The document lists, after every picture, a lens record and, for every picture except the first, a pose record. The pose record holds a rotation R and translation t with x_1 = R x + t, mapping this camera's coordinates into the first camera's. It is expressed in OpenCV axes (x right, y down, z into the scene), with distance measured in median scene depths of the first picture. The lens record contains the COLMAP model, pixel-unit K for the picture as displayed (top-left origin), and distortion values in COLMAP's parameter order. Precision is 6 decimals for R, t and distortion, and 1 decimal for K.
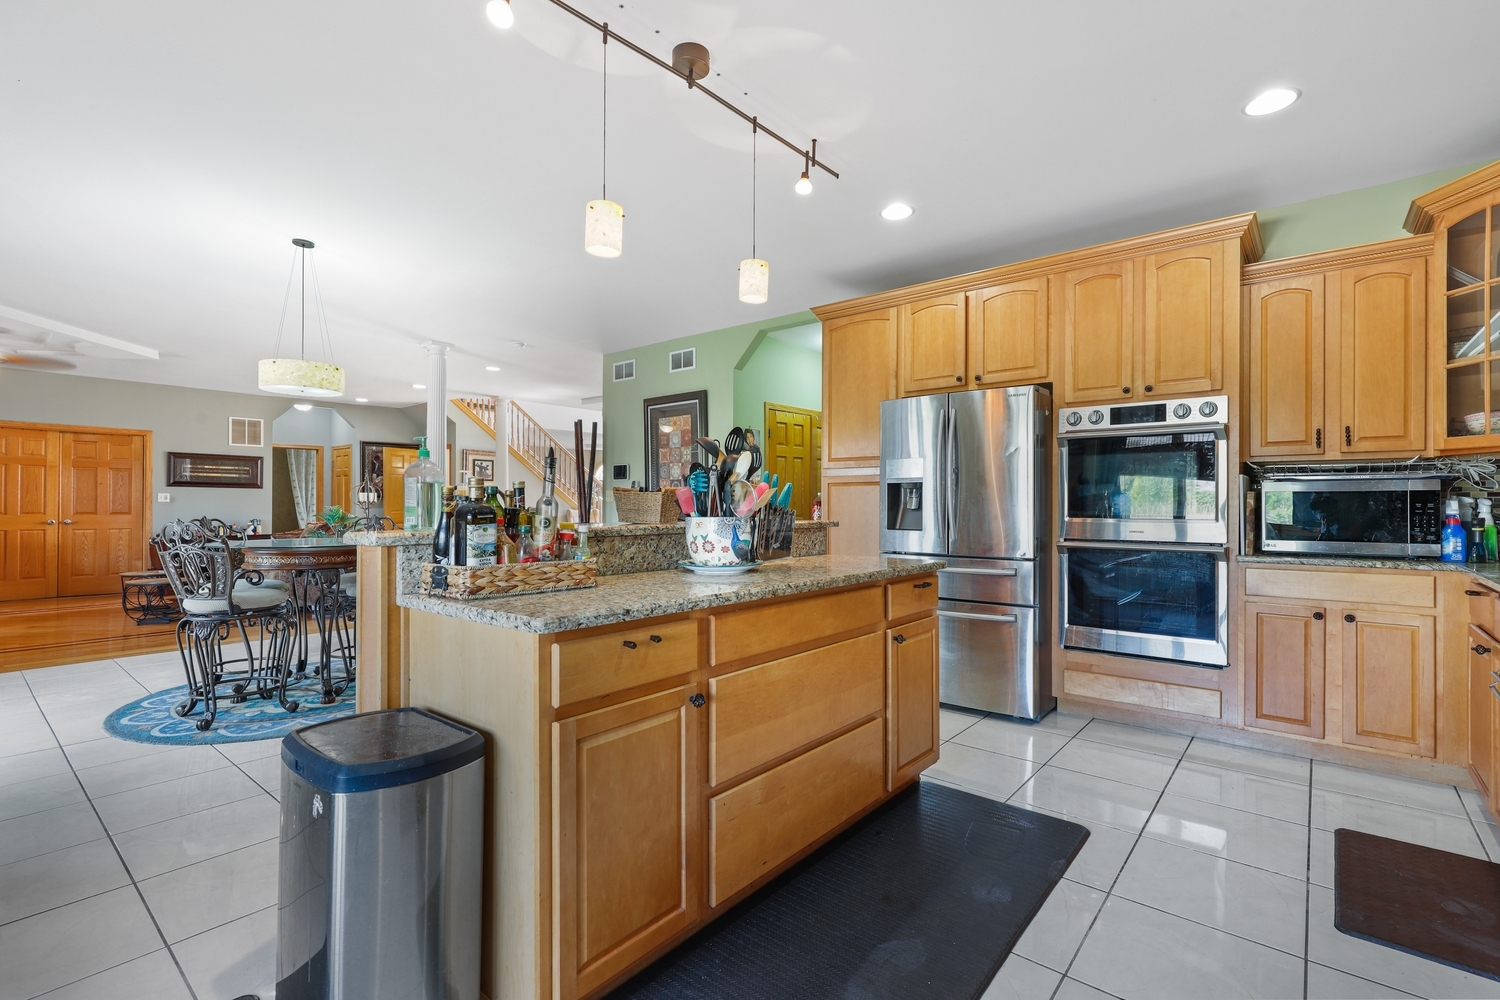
lens RADIAL K [[688.0, 0, 760.1], [0, 688.0, 505.3], [0, 0, 1]] dist [0.009748, -0.001230]
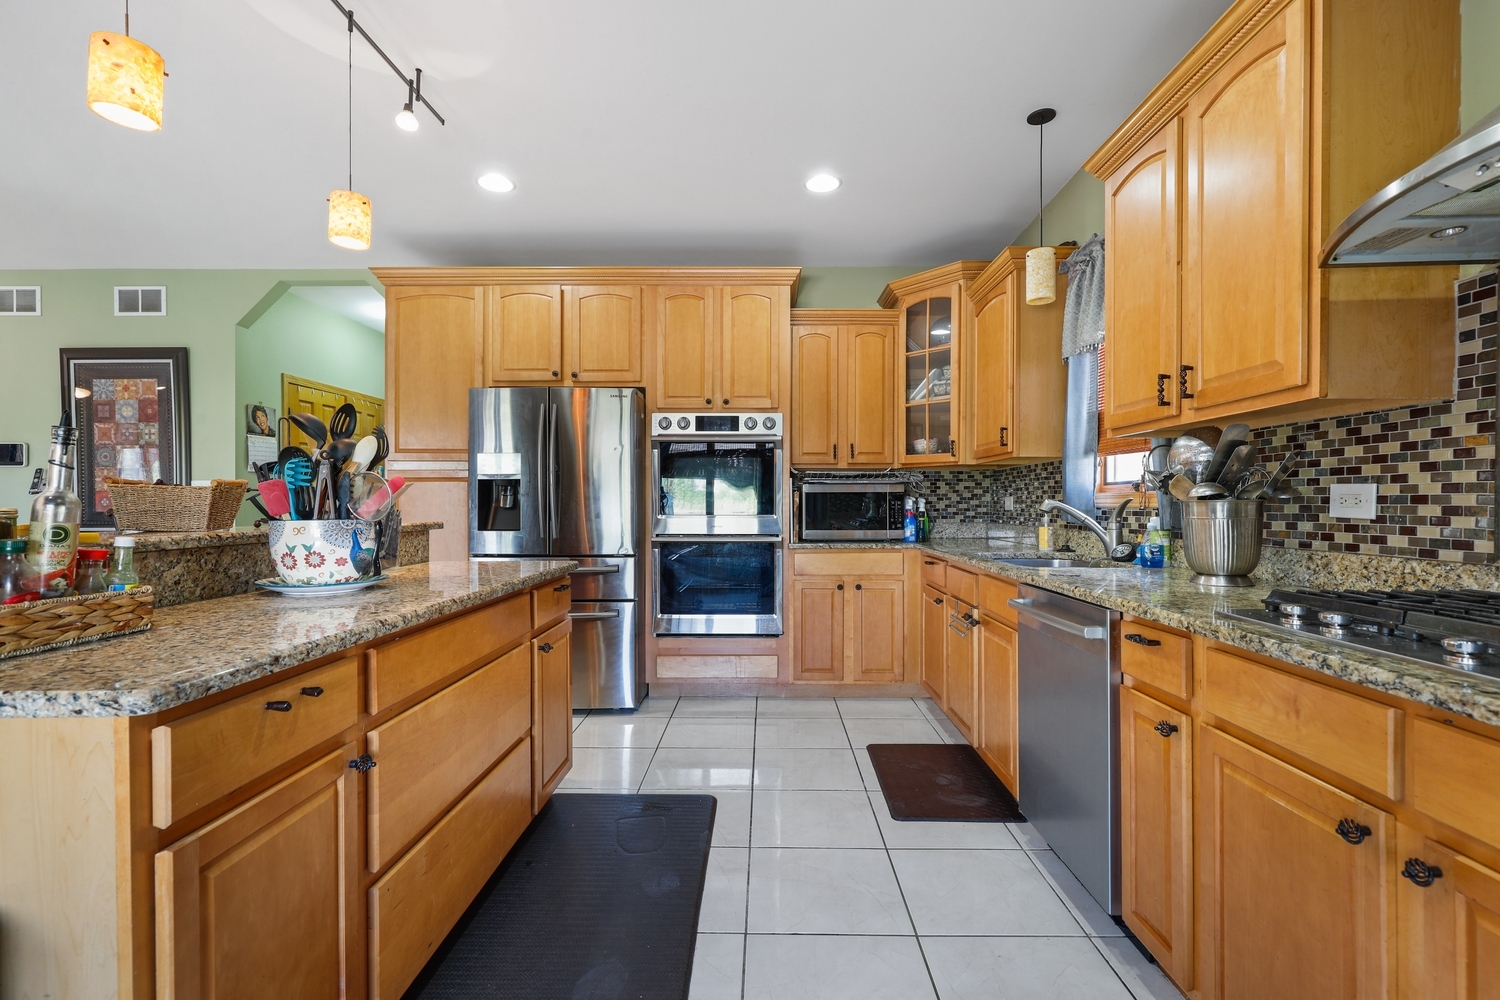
lens RADIAL K [[688.0, 0, 750.0], [0, 688.0, 507.6], [0, 0, 1]] dist [0.009748, -0.001230]
pose [[0.781590, -0.006385, 0.623760, -0.142268], [0.002556, 0.999972, 0.007033, -0.000672], [-0.623787, -0.003903, 0.781584, 0.091392]]
